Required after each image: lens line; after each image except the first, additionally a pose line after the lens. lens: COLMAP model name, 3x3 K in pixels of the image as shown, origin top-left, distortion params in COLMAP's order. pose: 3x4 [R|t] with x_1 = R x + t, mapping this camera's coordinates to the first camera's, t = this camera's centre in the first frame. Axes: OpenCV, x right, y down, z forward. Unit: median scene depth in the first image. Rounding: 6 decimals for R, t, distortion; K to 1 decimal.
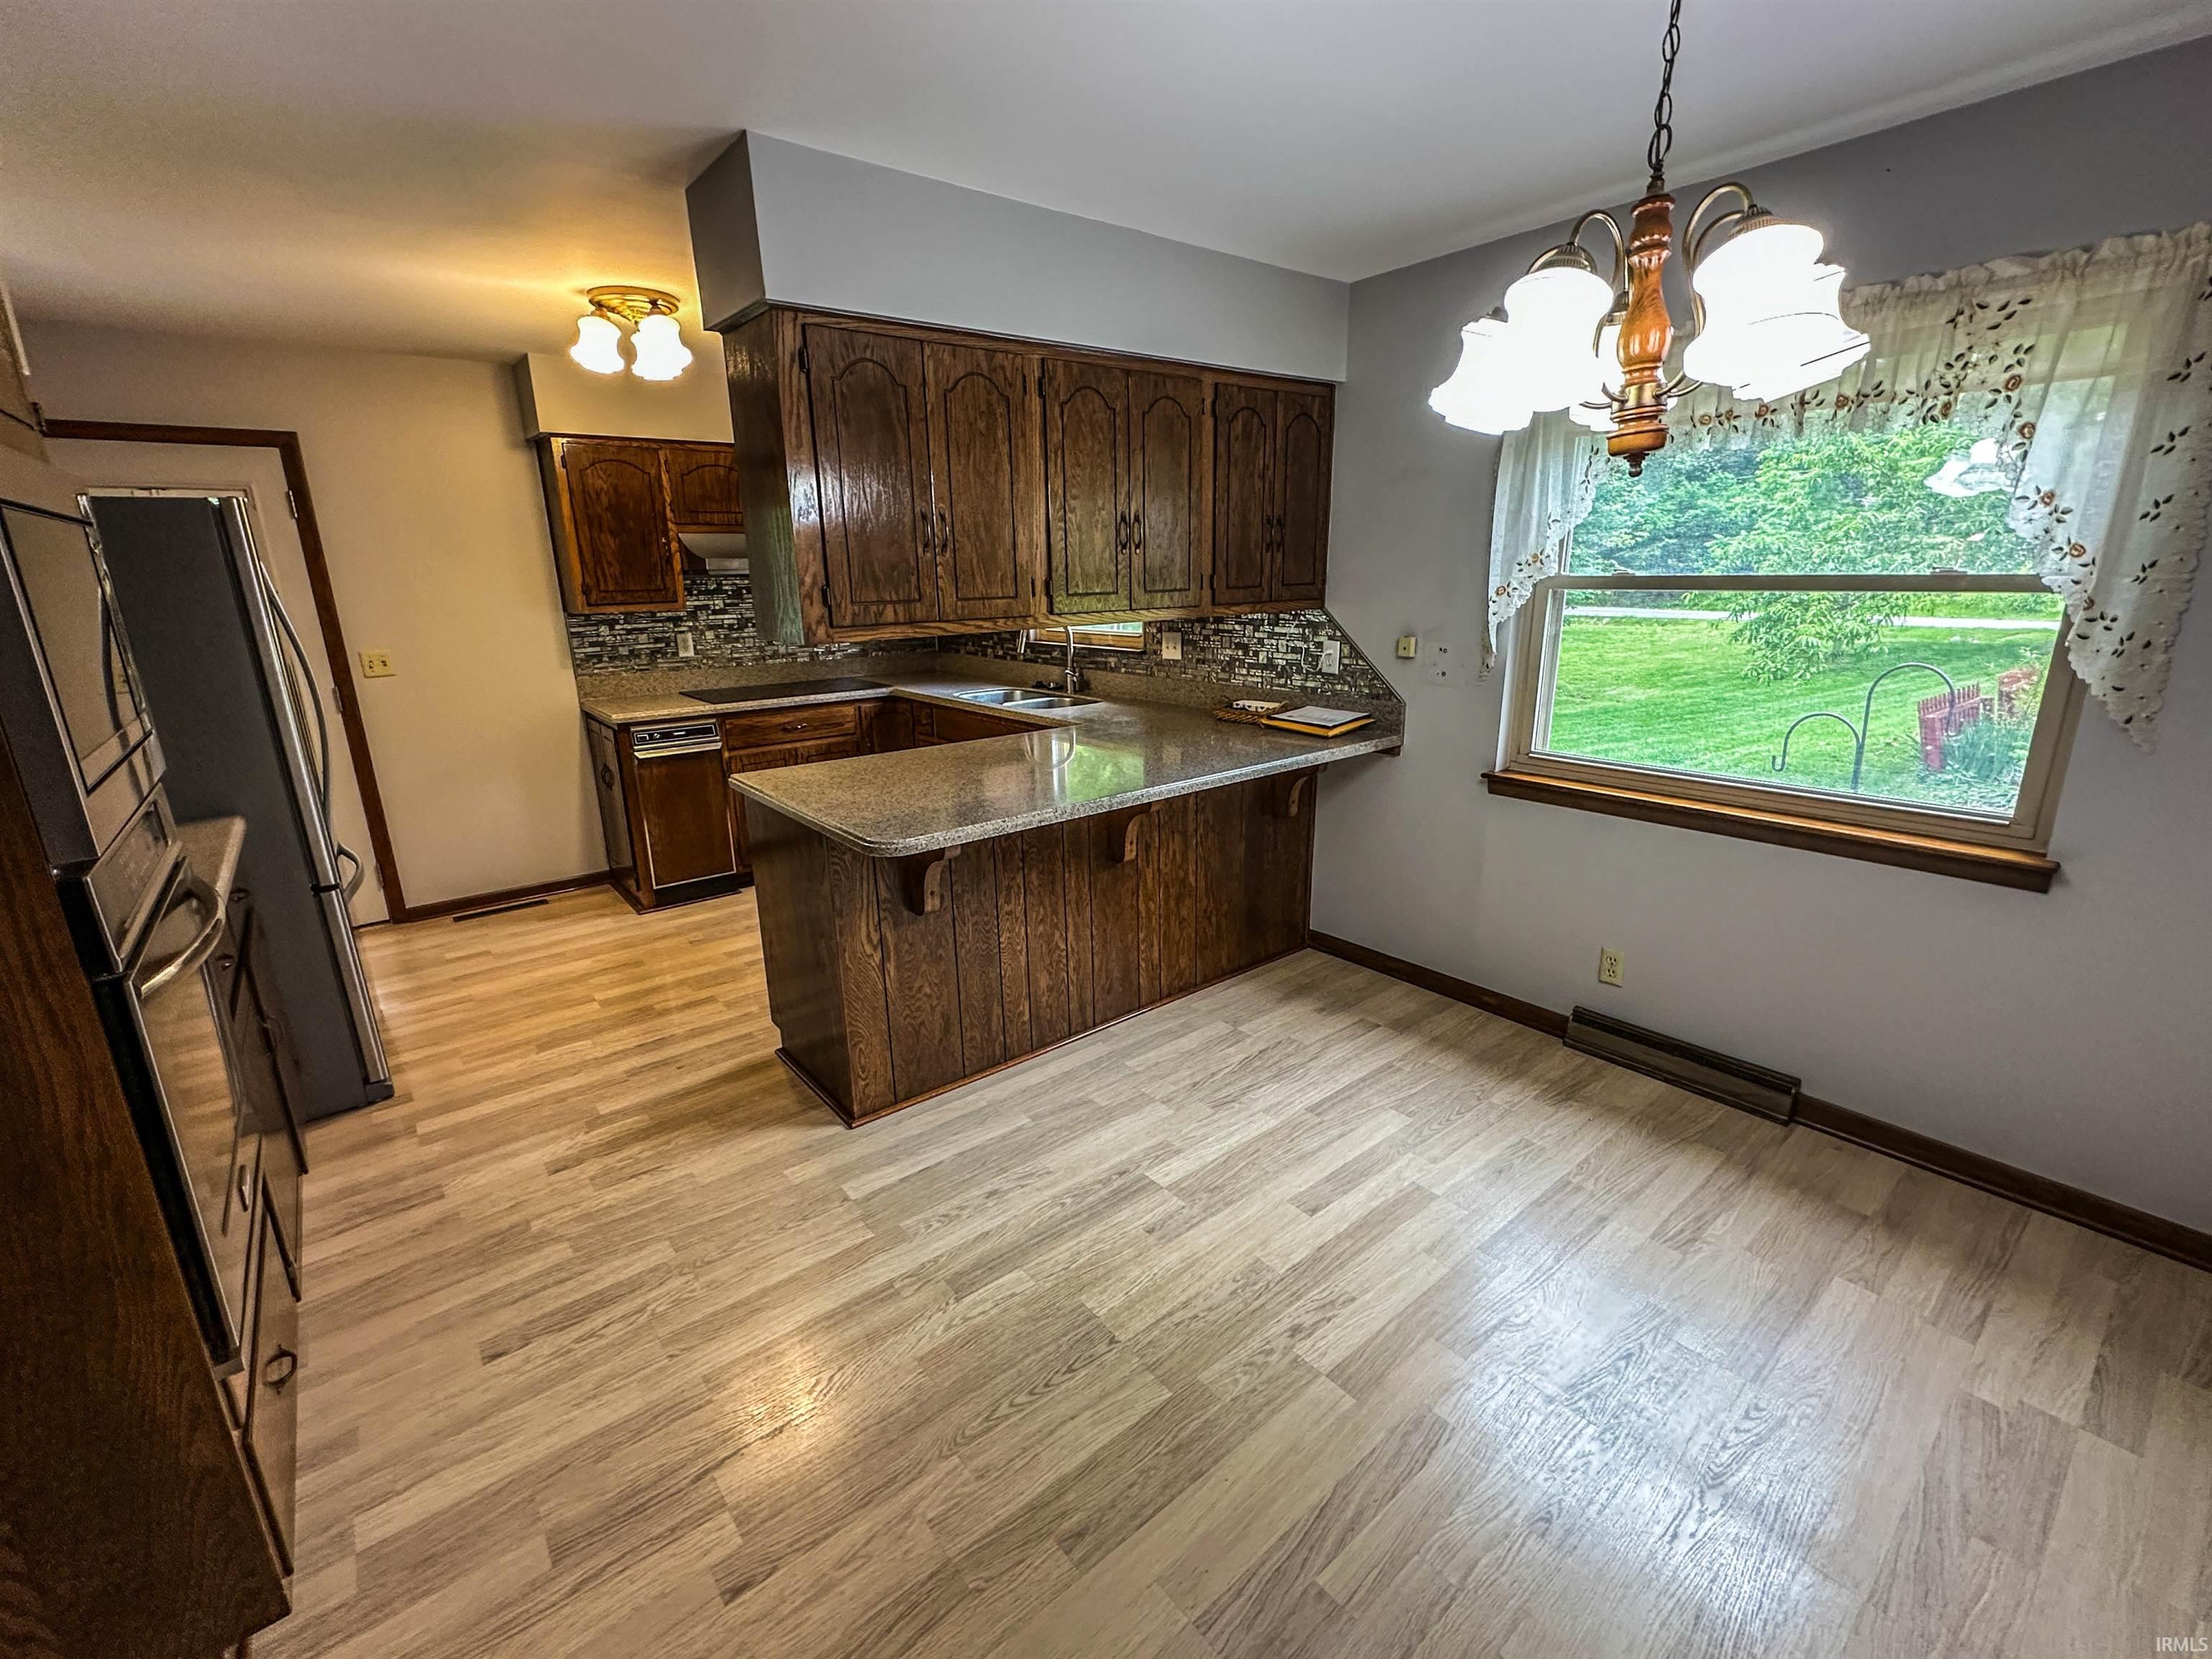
lens RADIAL K [[949.6, 0, 1106.0], [0, 949.6, 829.5], [0, 0, 1]] dist [-0.005686, 0.001235]
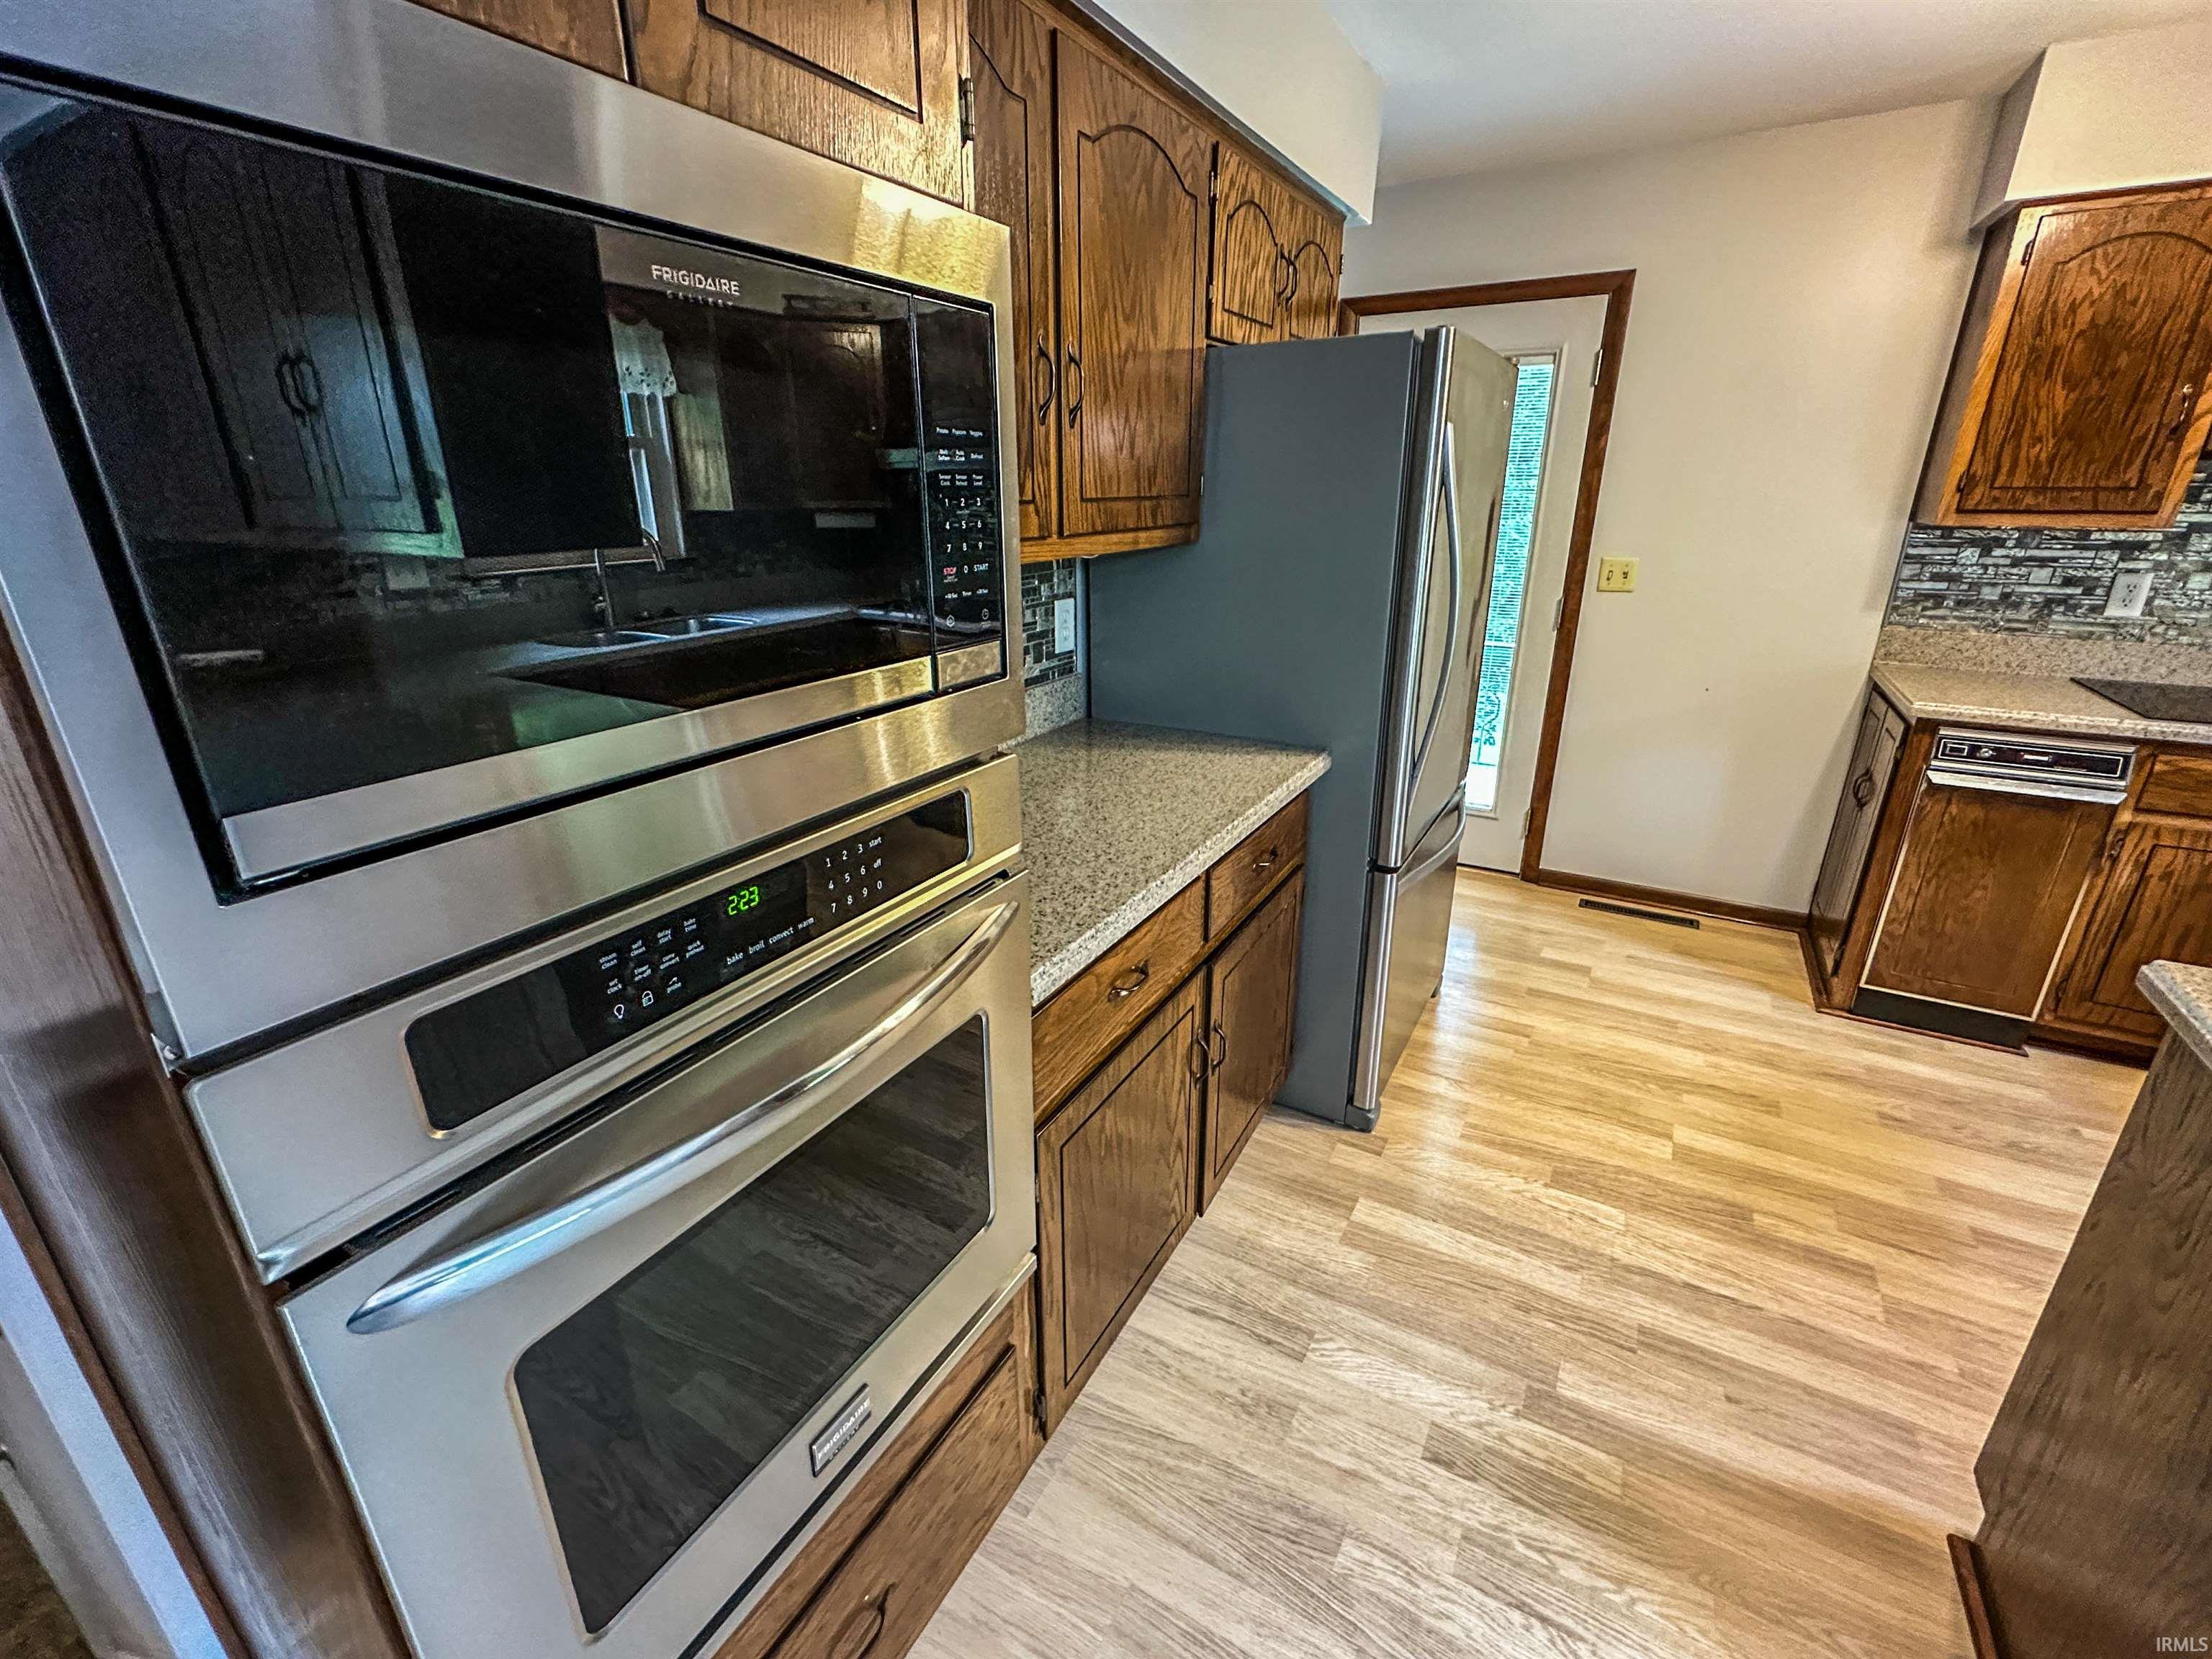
lens RADIAL K [[949.6, 0, 1106.0], [0, 949.6, 829.5], [0, 0, 1]] dist [-0.005686, 0.001235]
pose [[0.359562, 0.333512, -0.871484, -0.156631], [-0.252267, 0.933911, 0.253321, -0.066573], [0.898375, 0.128762, 0.419933, 0.299455]]
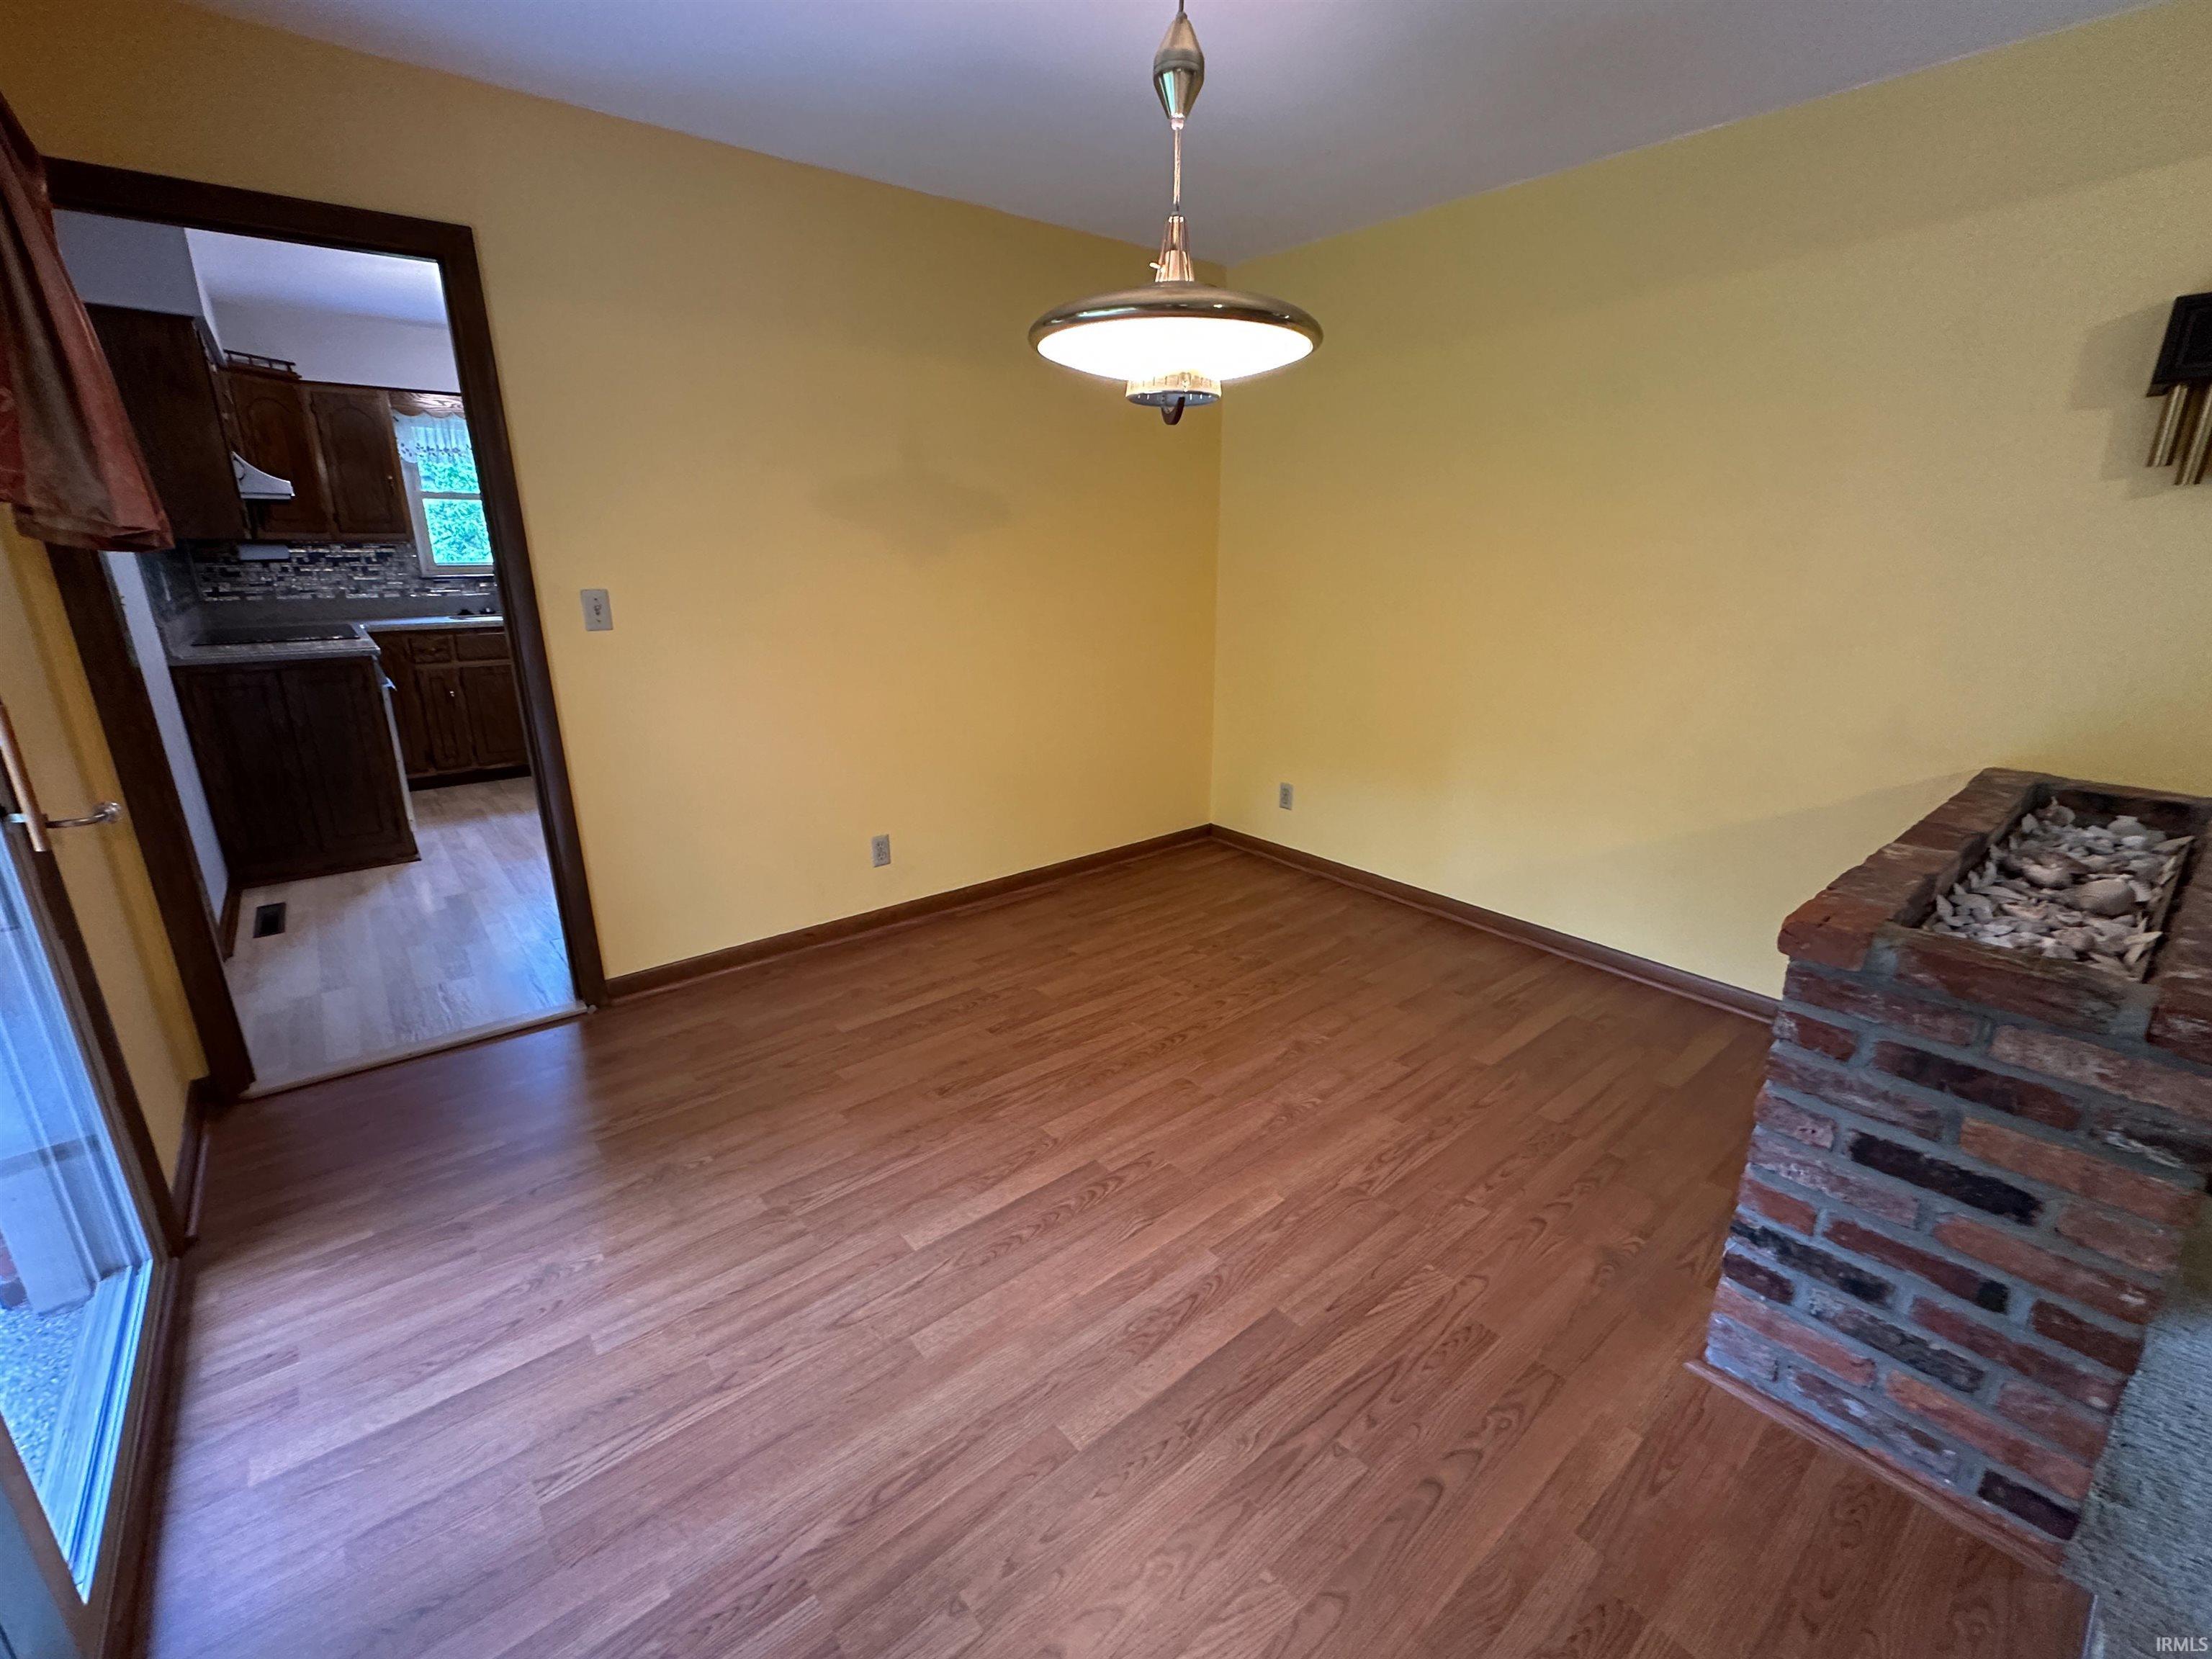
lens RADIAL K [[949.6, 0, 1106.0], [0, 949.6, 829.5], [0, 0, 1]] dist [-0.005686, 0.001235]
pose [[-0.008439, -0.270254, 0.962752, -1.430797], [0.273917, 0.925336, 0.262152, 0.002629], [-0.961716, 0.265926, 0.066218, 0.292824]]
